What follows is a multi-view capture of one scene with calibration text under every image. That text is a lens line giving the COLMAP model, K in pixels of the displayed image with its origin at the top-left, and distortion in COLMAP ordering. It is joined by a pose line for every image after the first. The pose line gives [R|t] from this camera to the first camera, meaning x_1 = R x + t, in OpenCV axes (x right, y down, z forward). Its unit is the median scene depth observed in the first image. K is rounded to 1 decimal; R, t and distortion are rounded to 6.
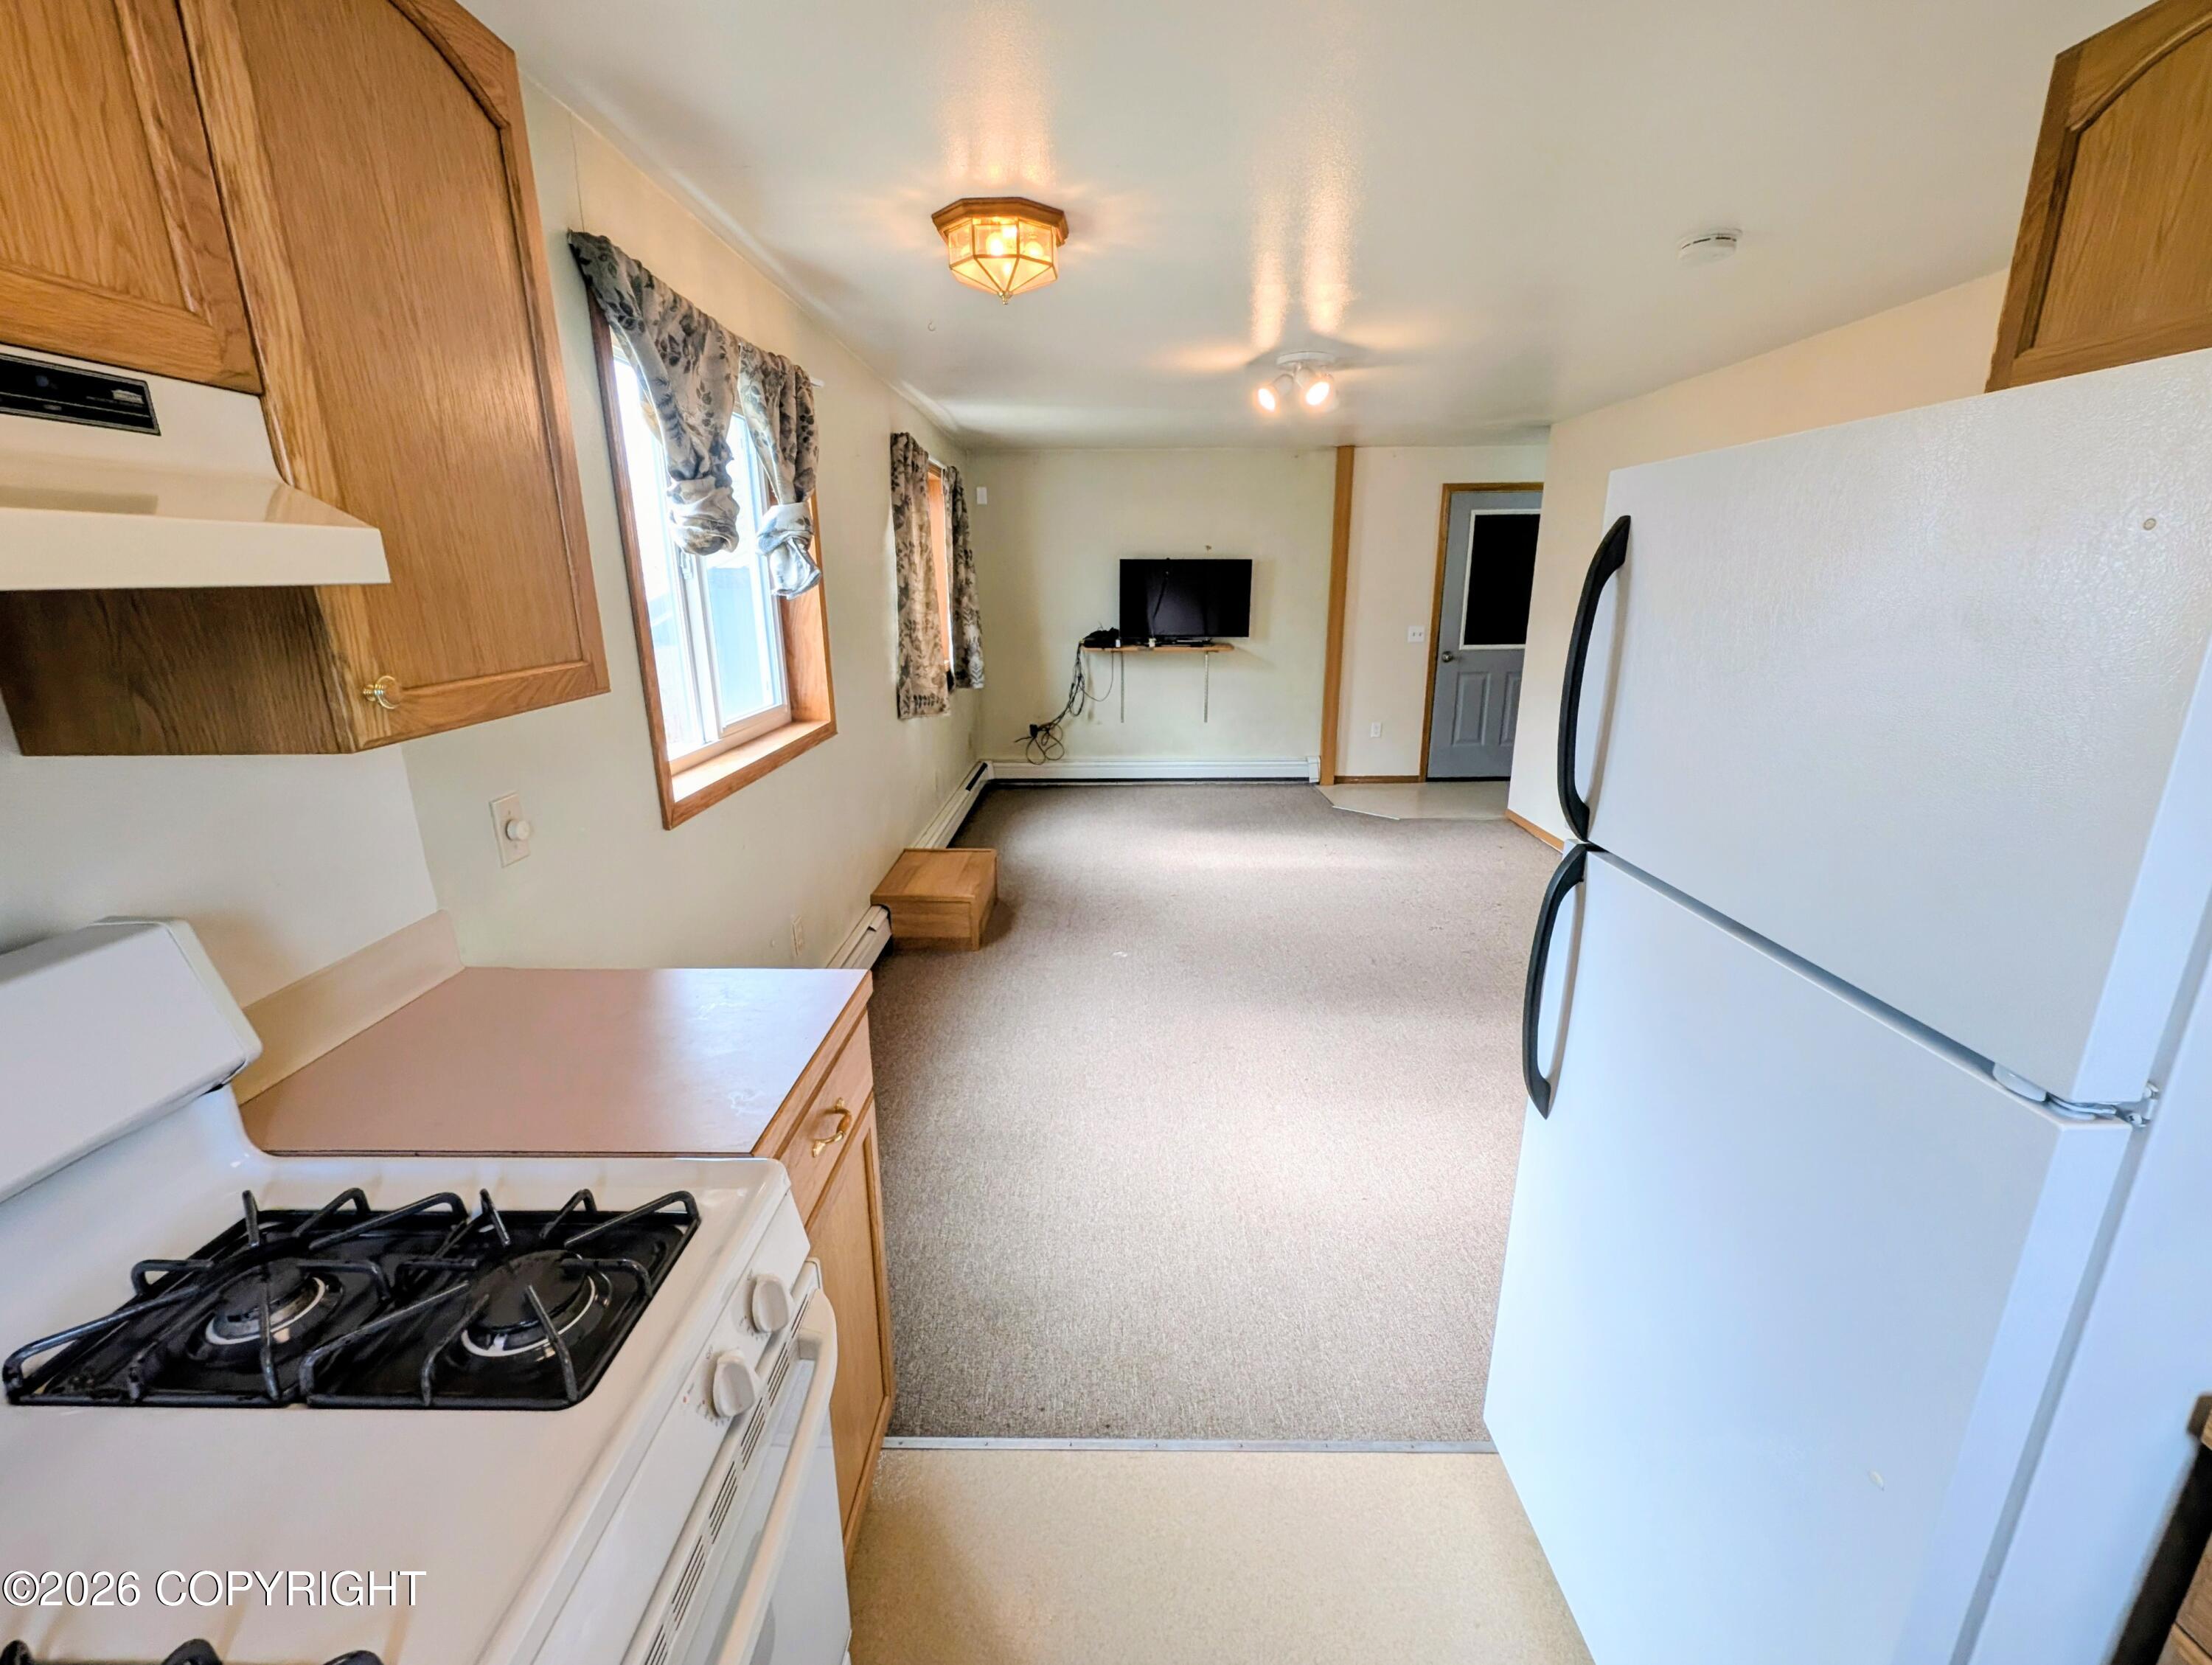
lens RADIAL K [[914.9, 0, 1107.3], [0, 914.9, 829.5], [0, 0, 1]] dist [-0.004549, -0.000179]
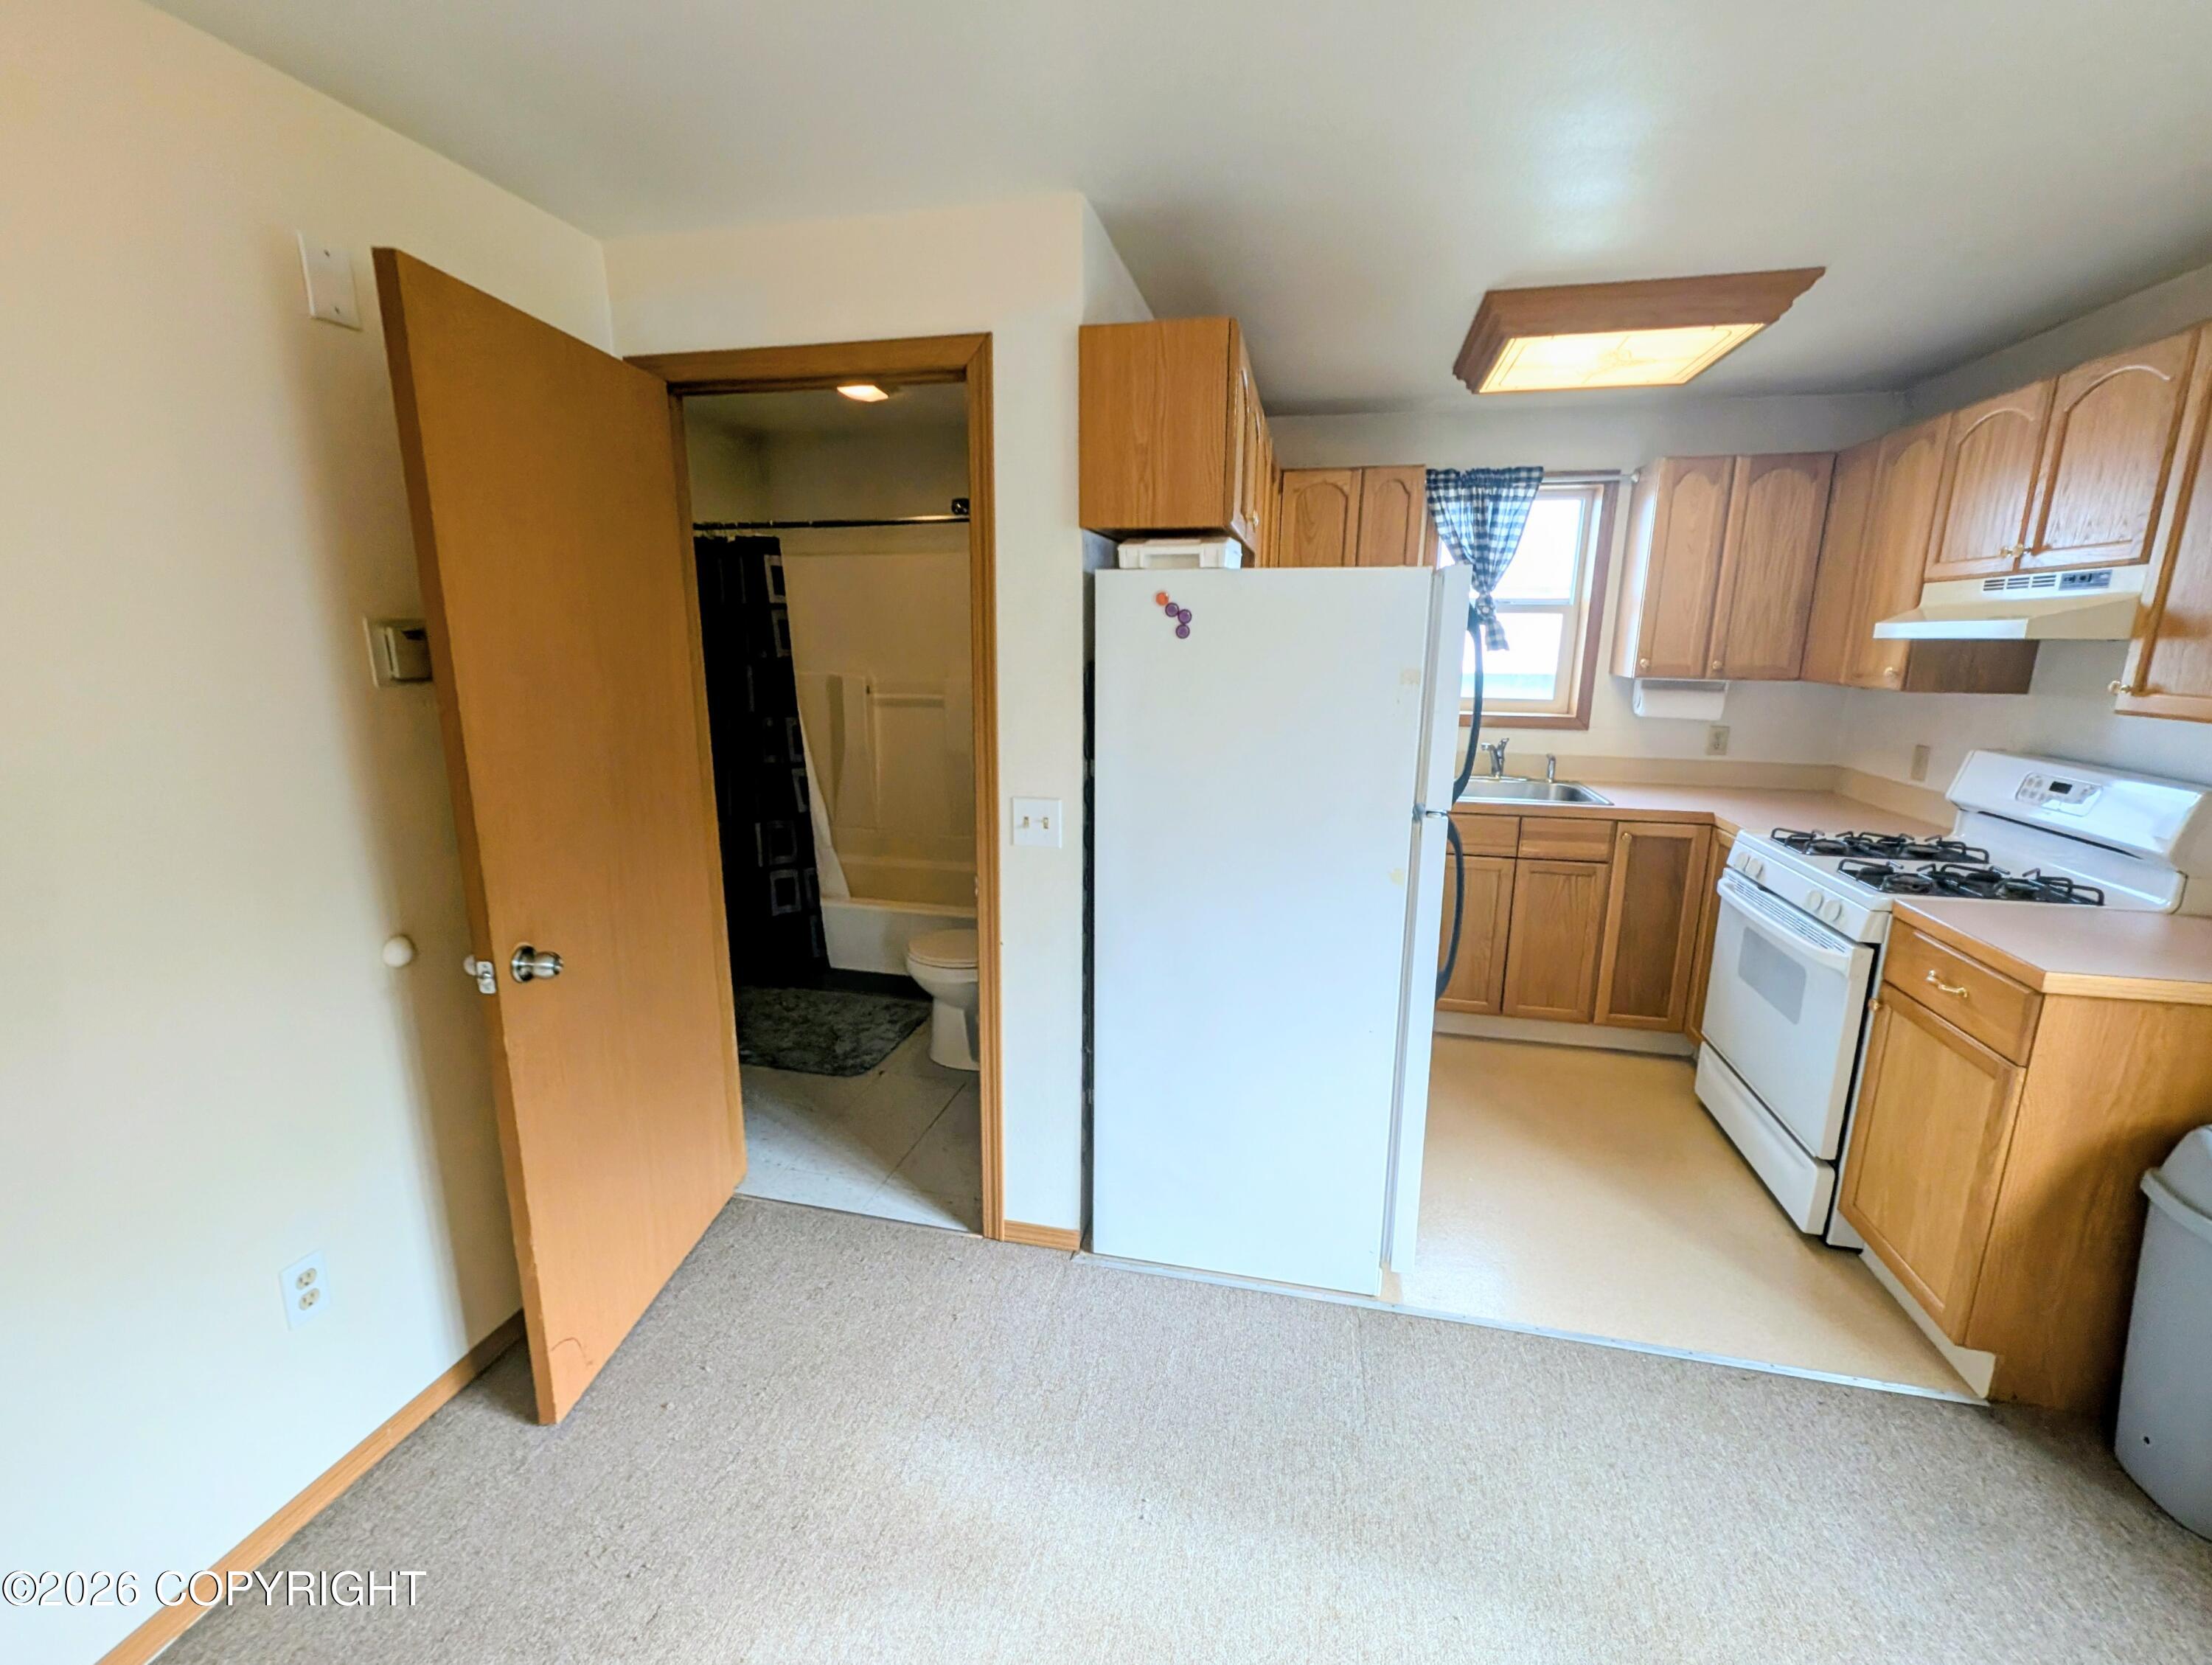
lens RADIAL K [[914.9, 0, 1107.3], [0, 914.9, 829.5], [0, 0, 1]] dist [-0.004549, -0.000179]
pose [[-0.974045, -0.045616, 0.221710, 0.243491], [0.063073, 0.885992, 0.459391, -0.227806], [-0.217389, 0.461452, -0.860119, 0.804727]]
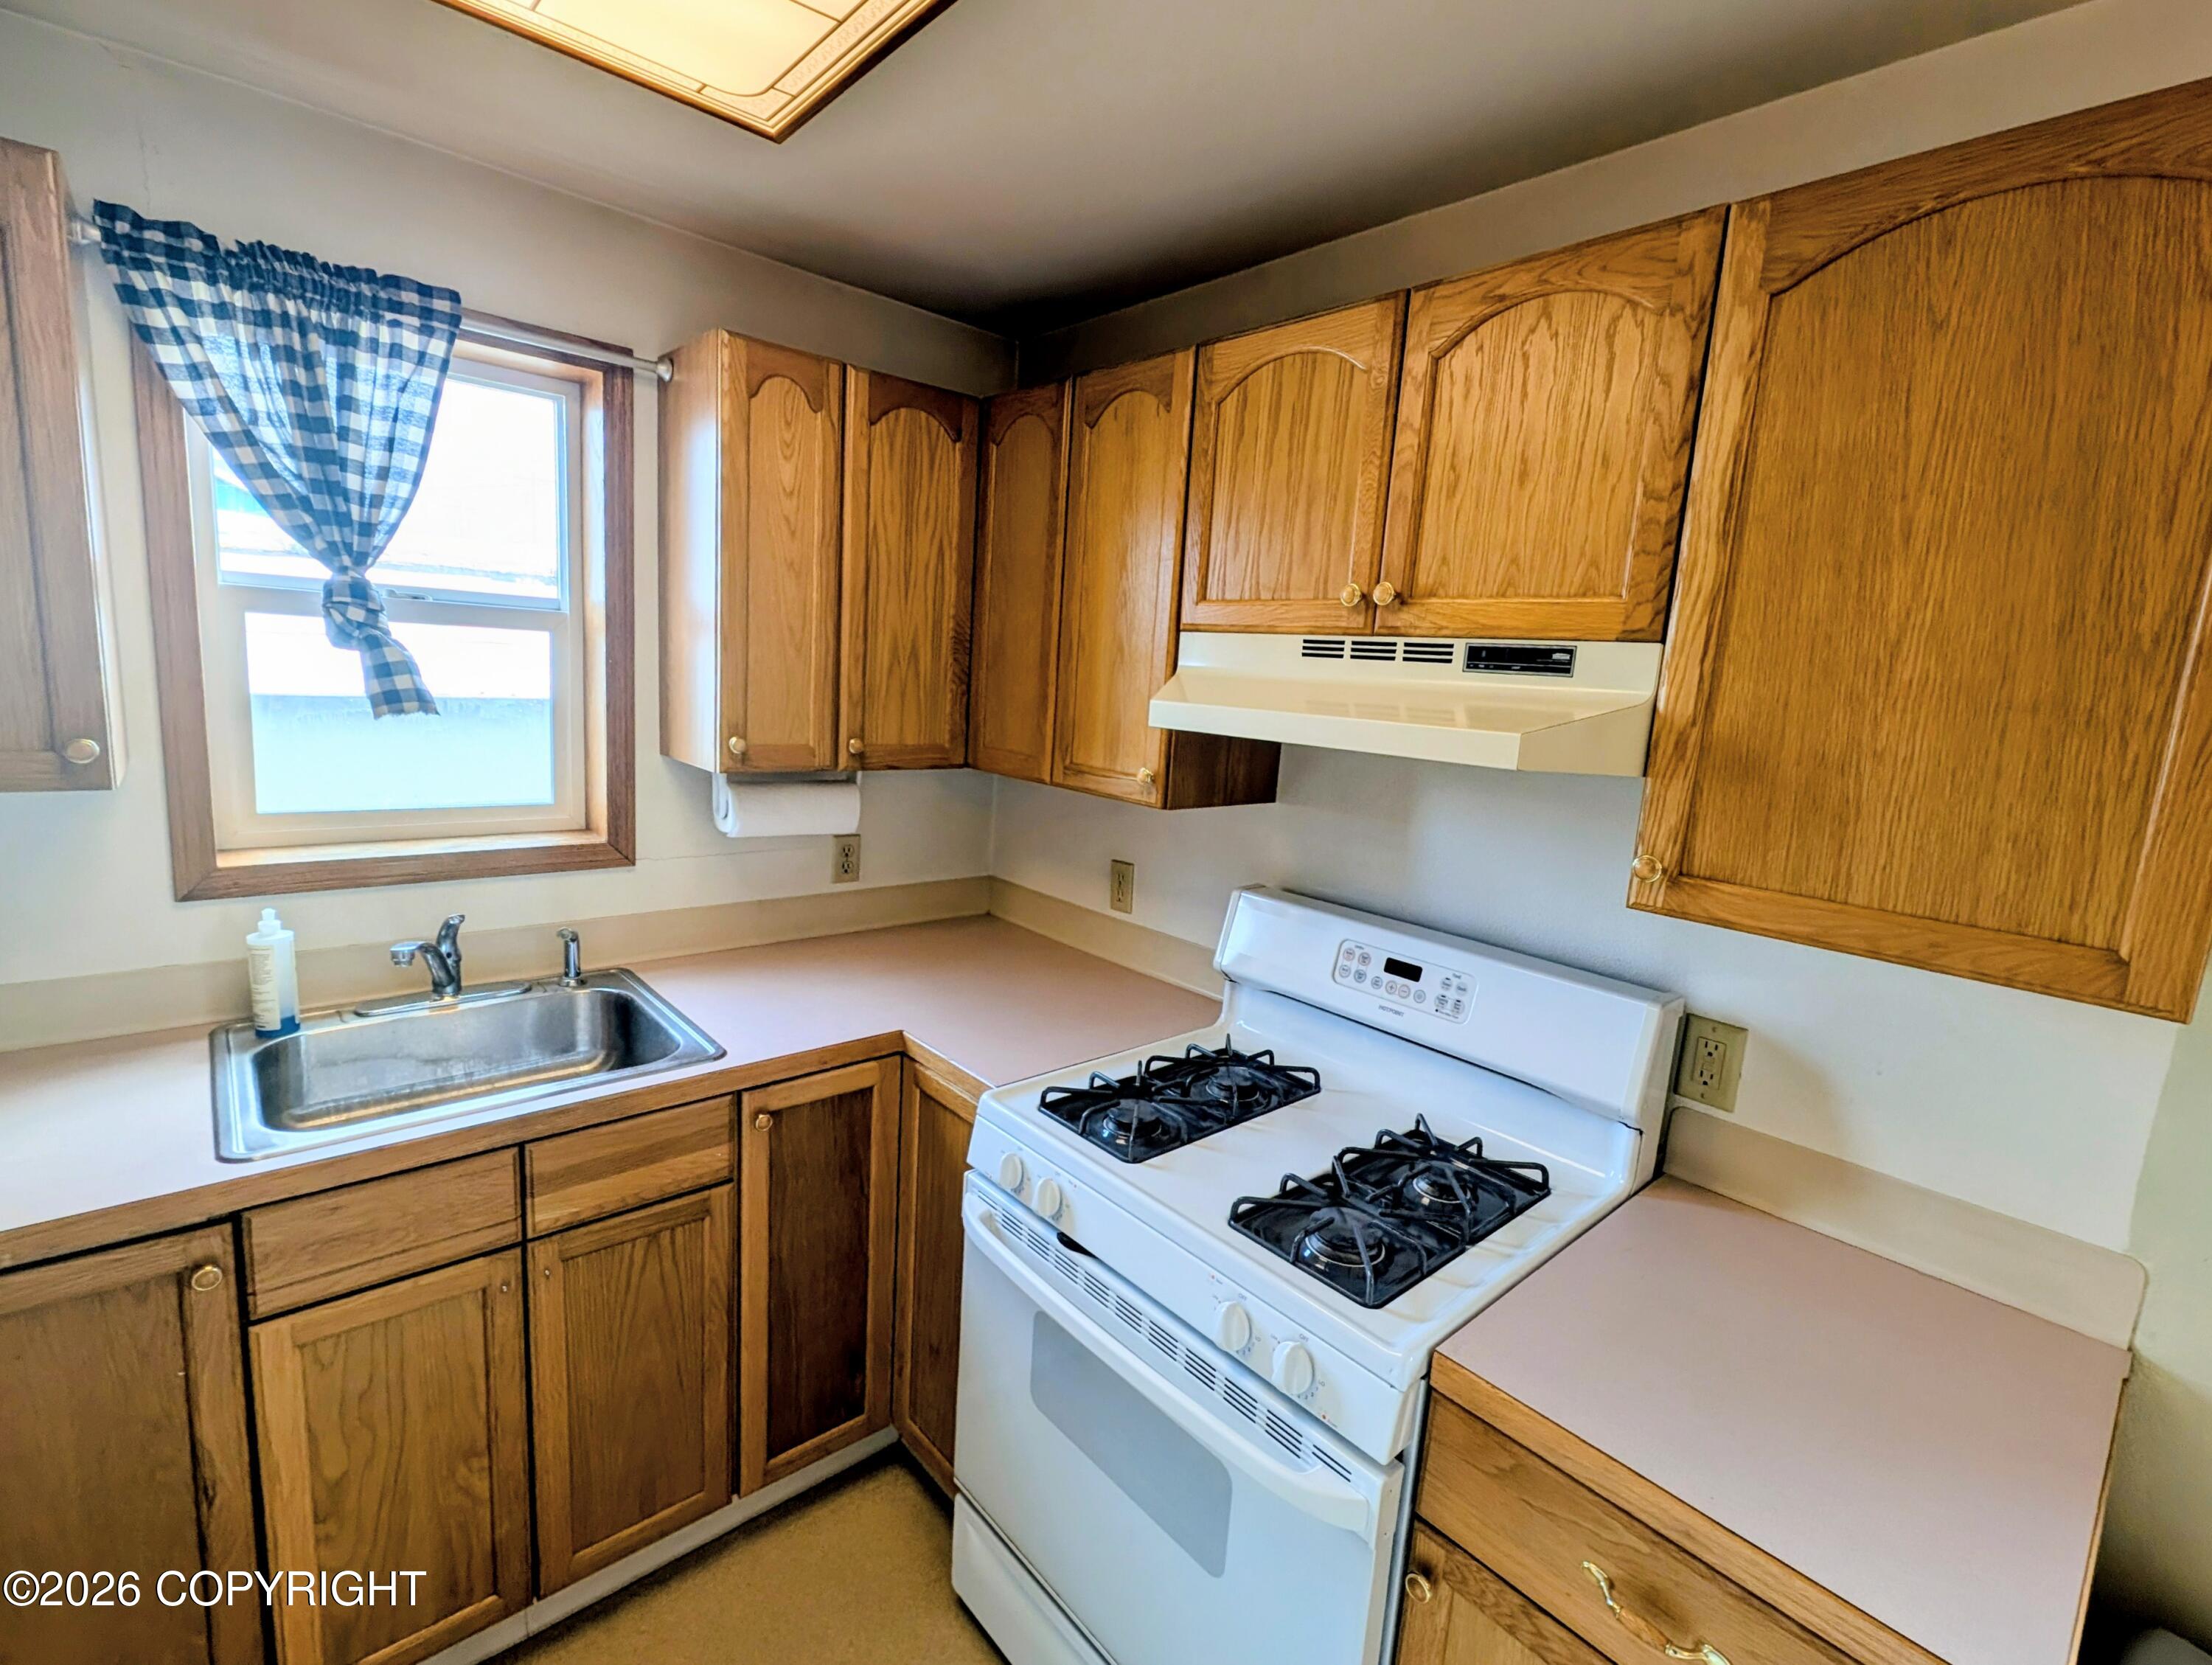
lens RADIAL K [[1011.3, 0, 1112.2], [0, 1011.3, 829.7], [0, 0, 1]] dist [0.002837, -0.000110]
pose [[-0.739016, 0.071427, -0.669891, 0.138863], [-0.235456, 0.904270, 0.356170, -0.114134], [0.631202, 0.420945, -0.651452, 0.317077]]
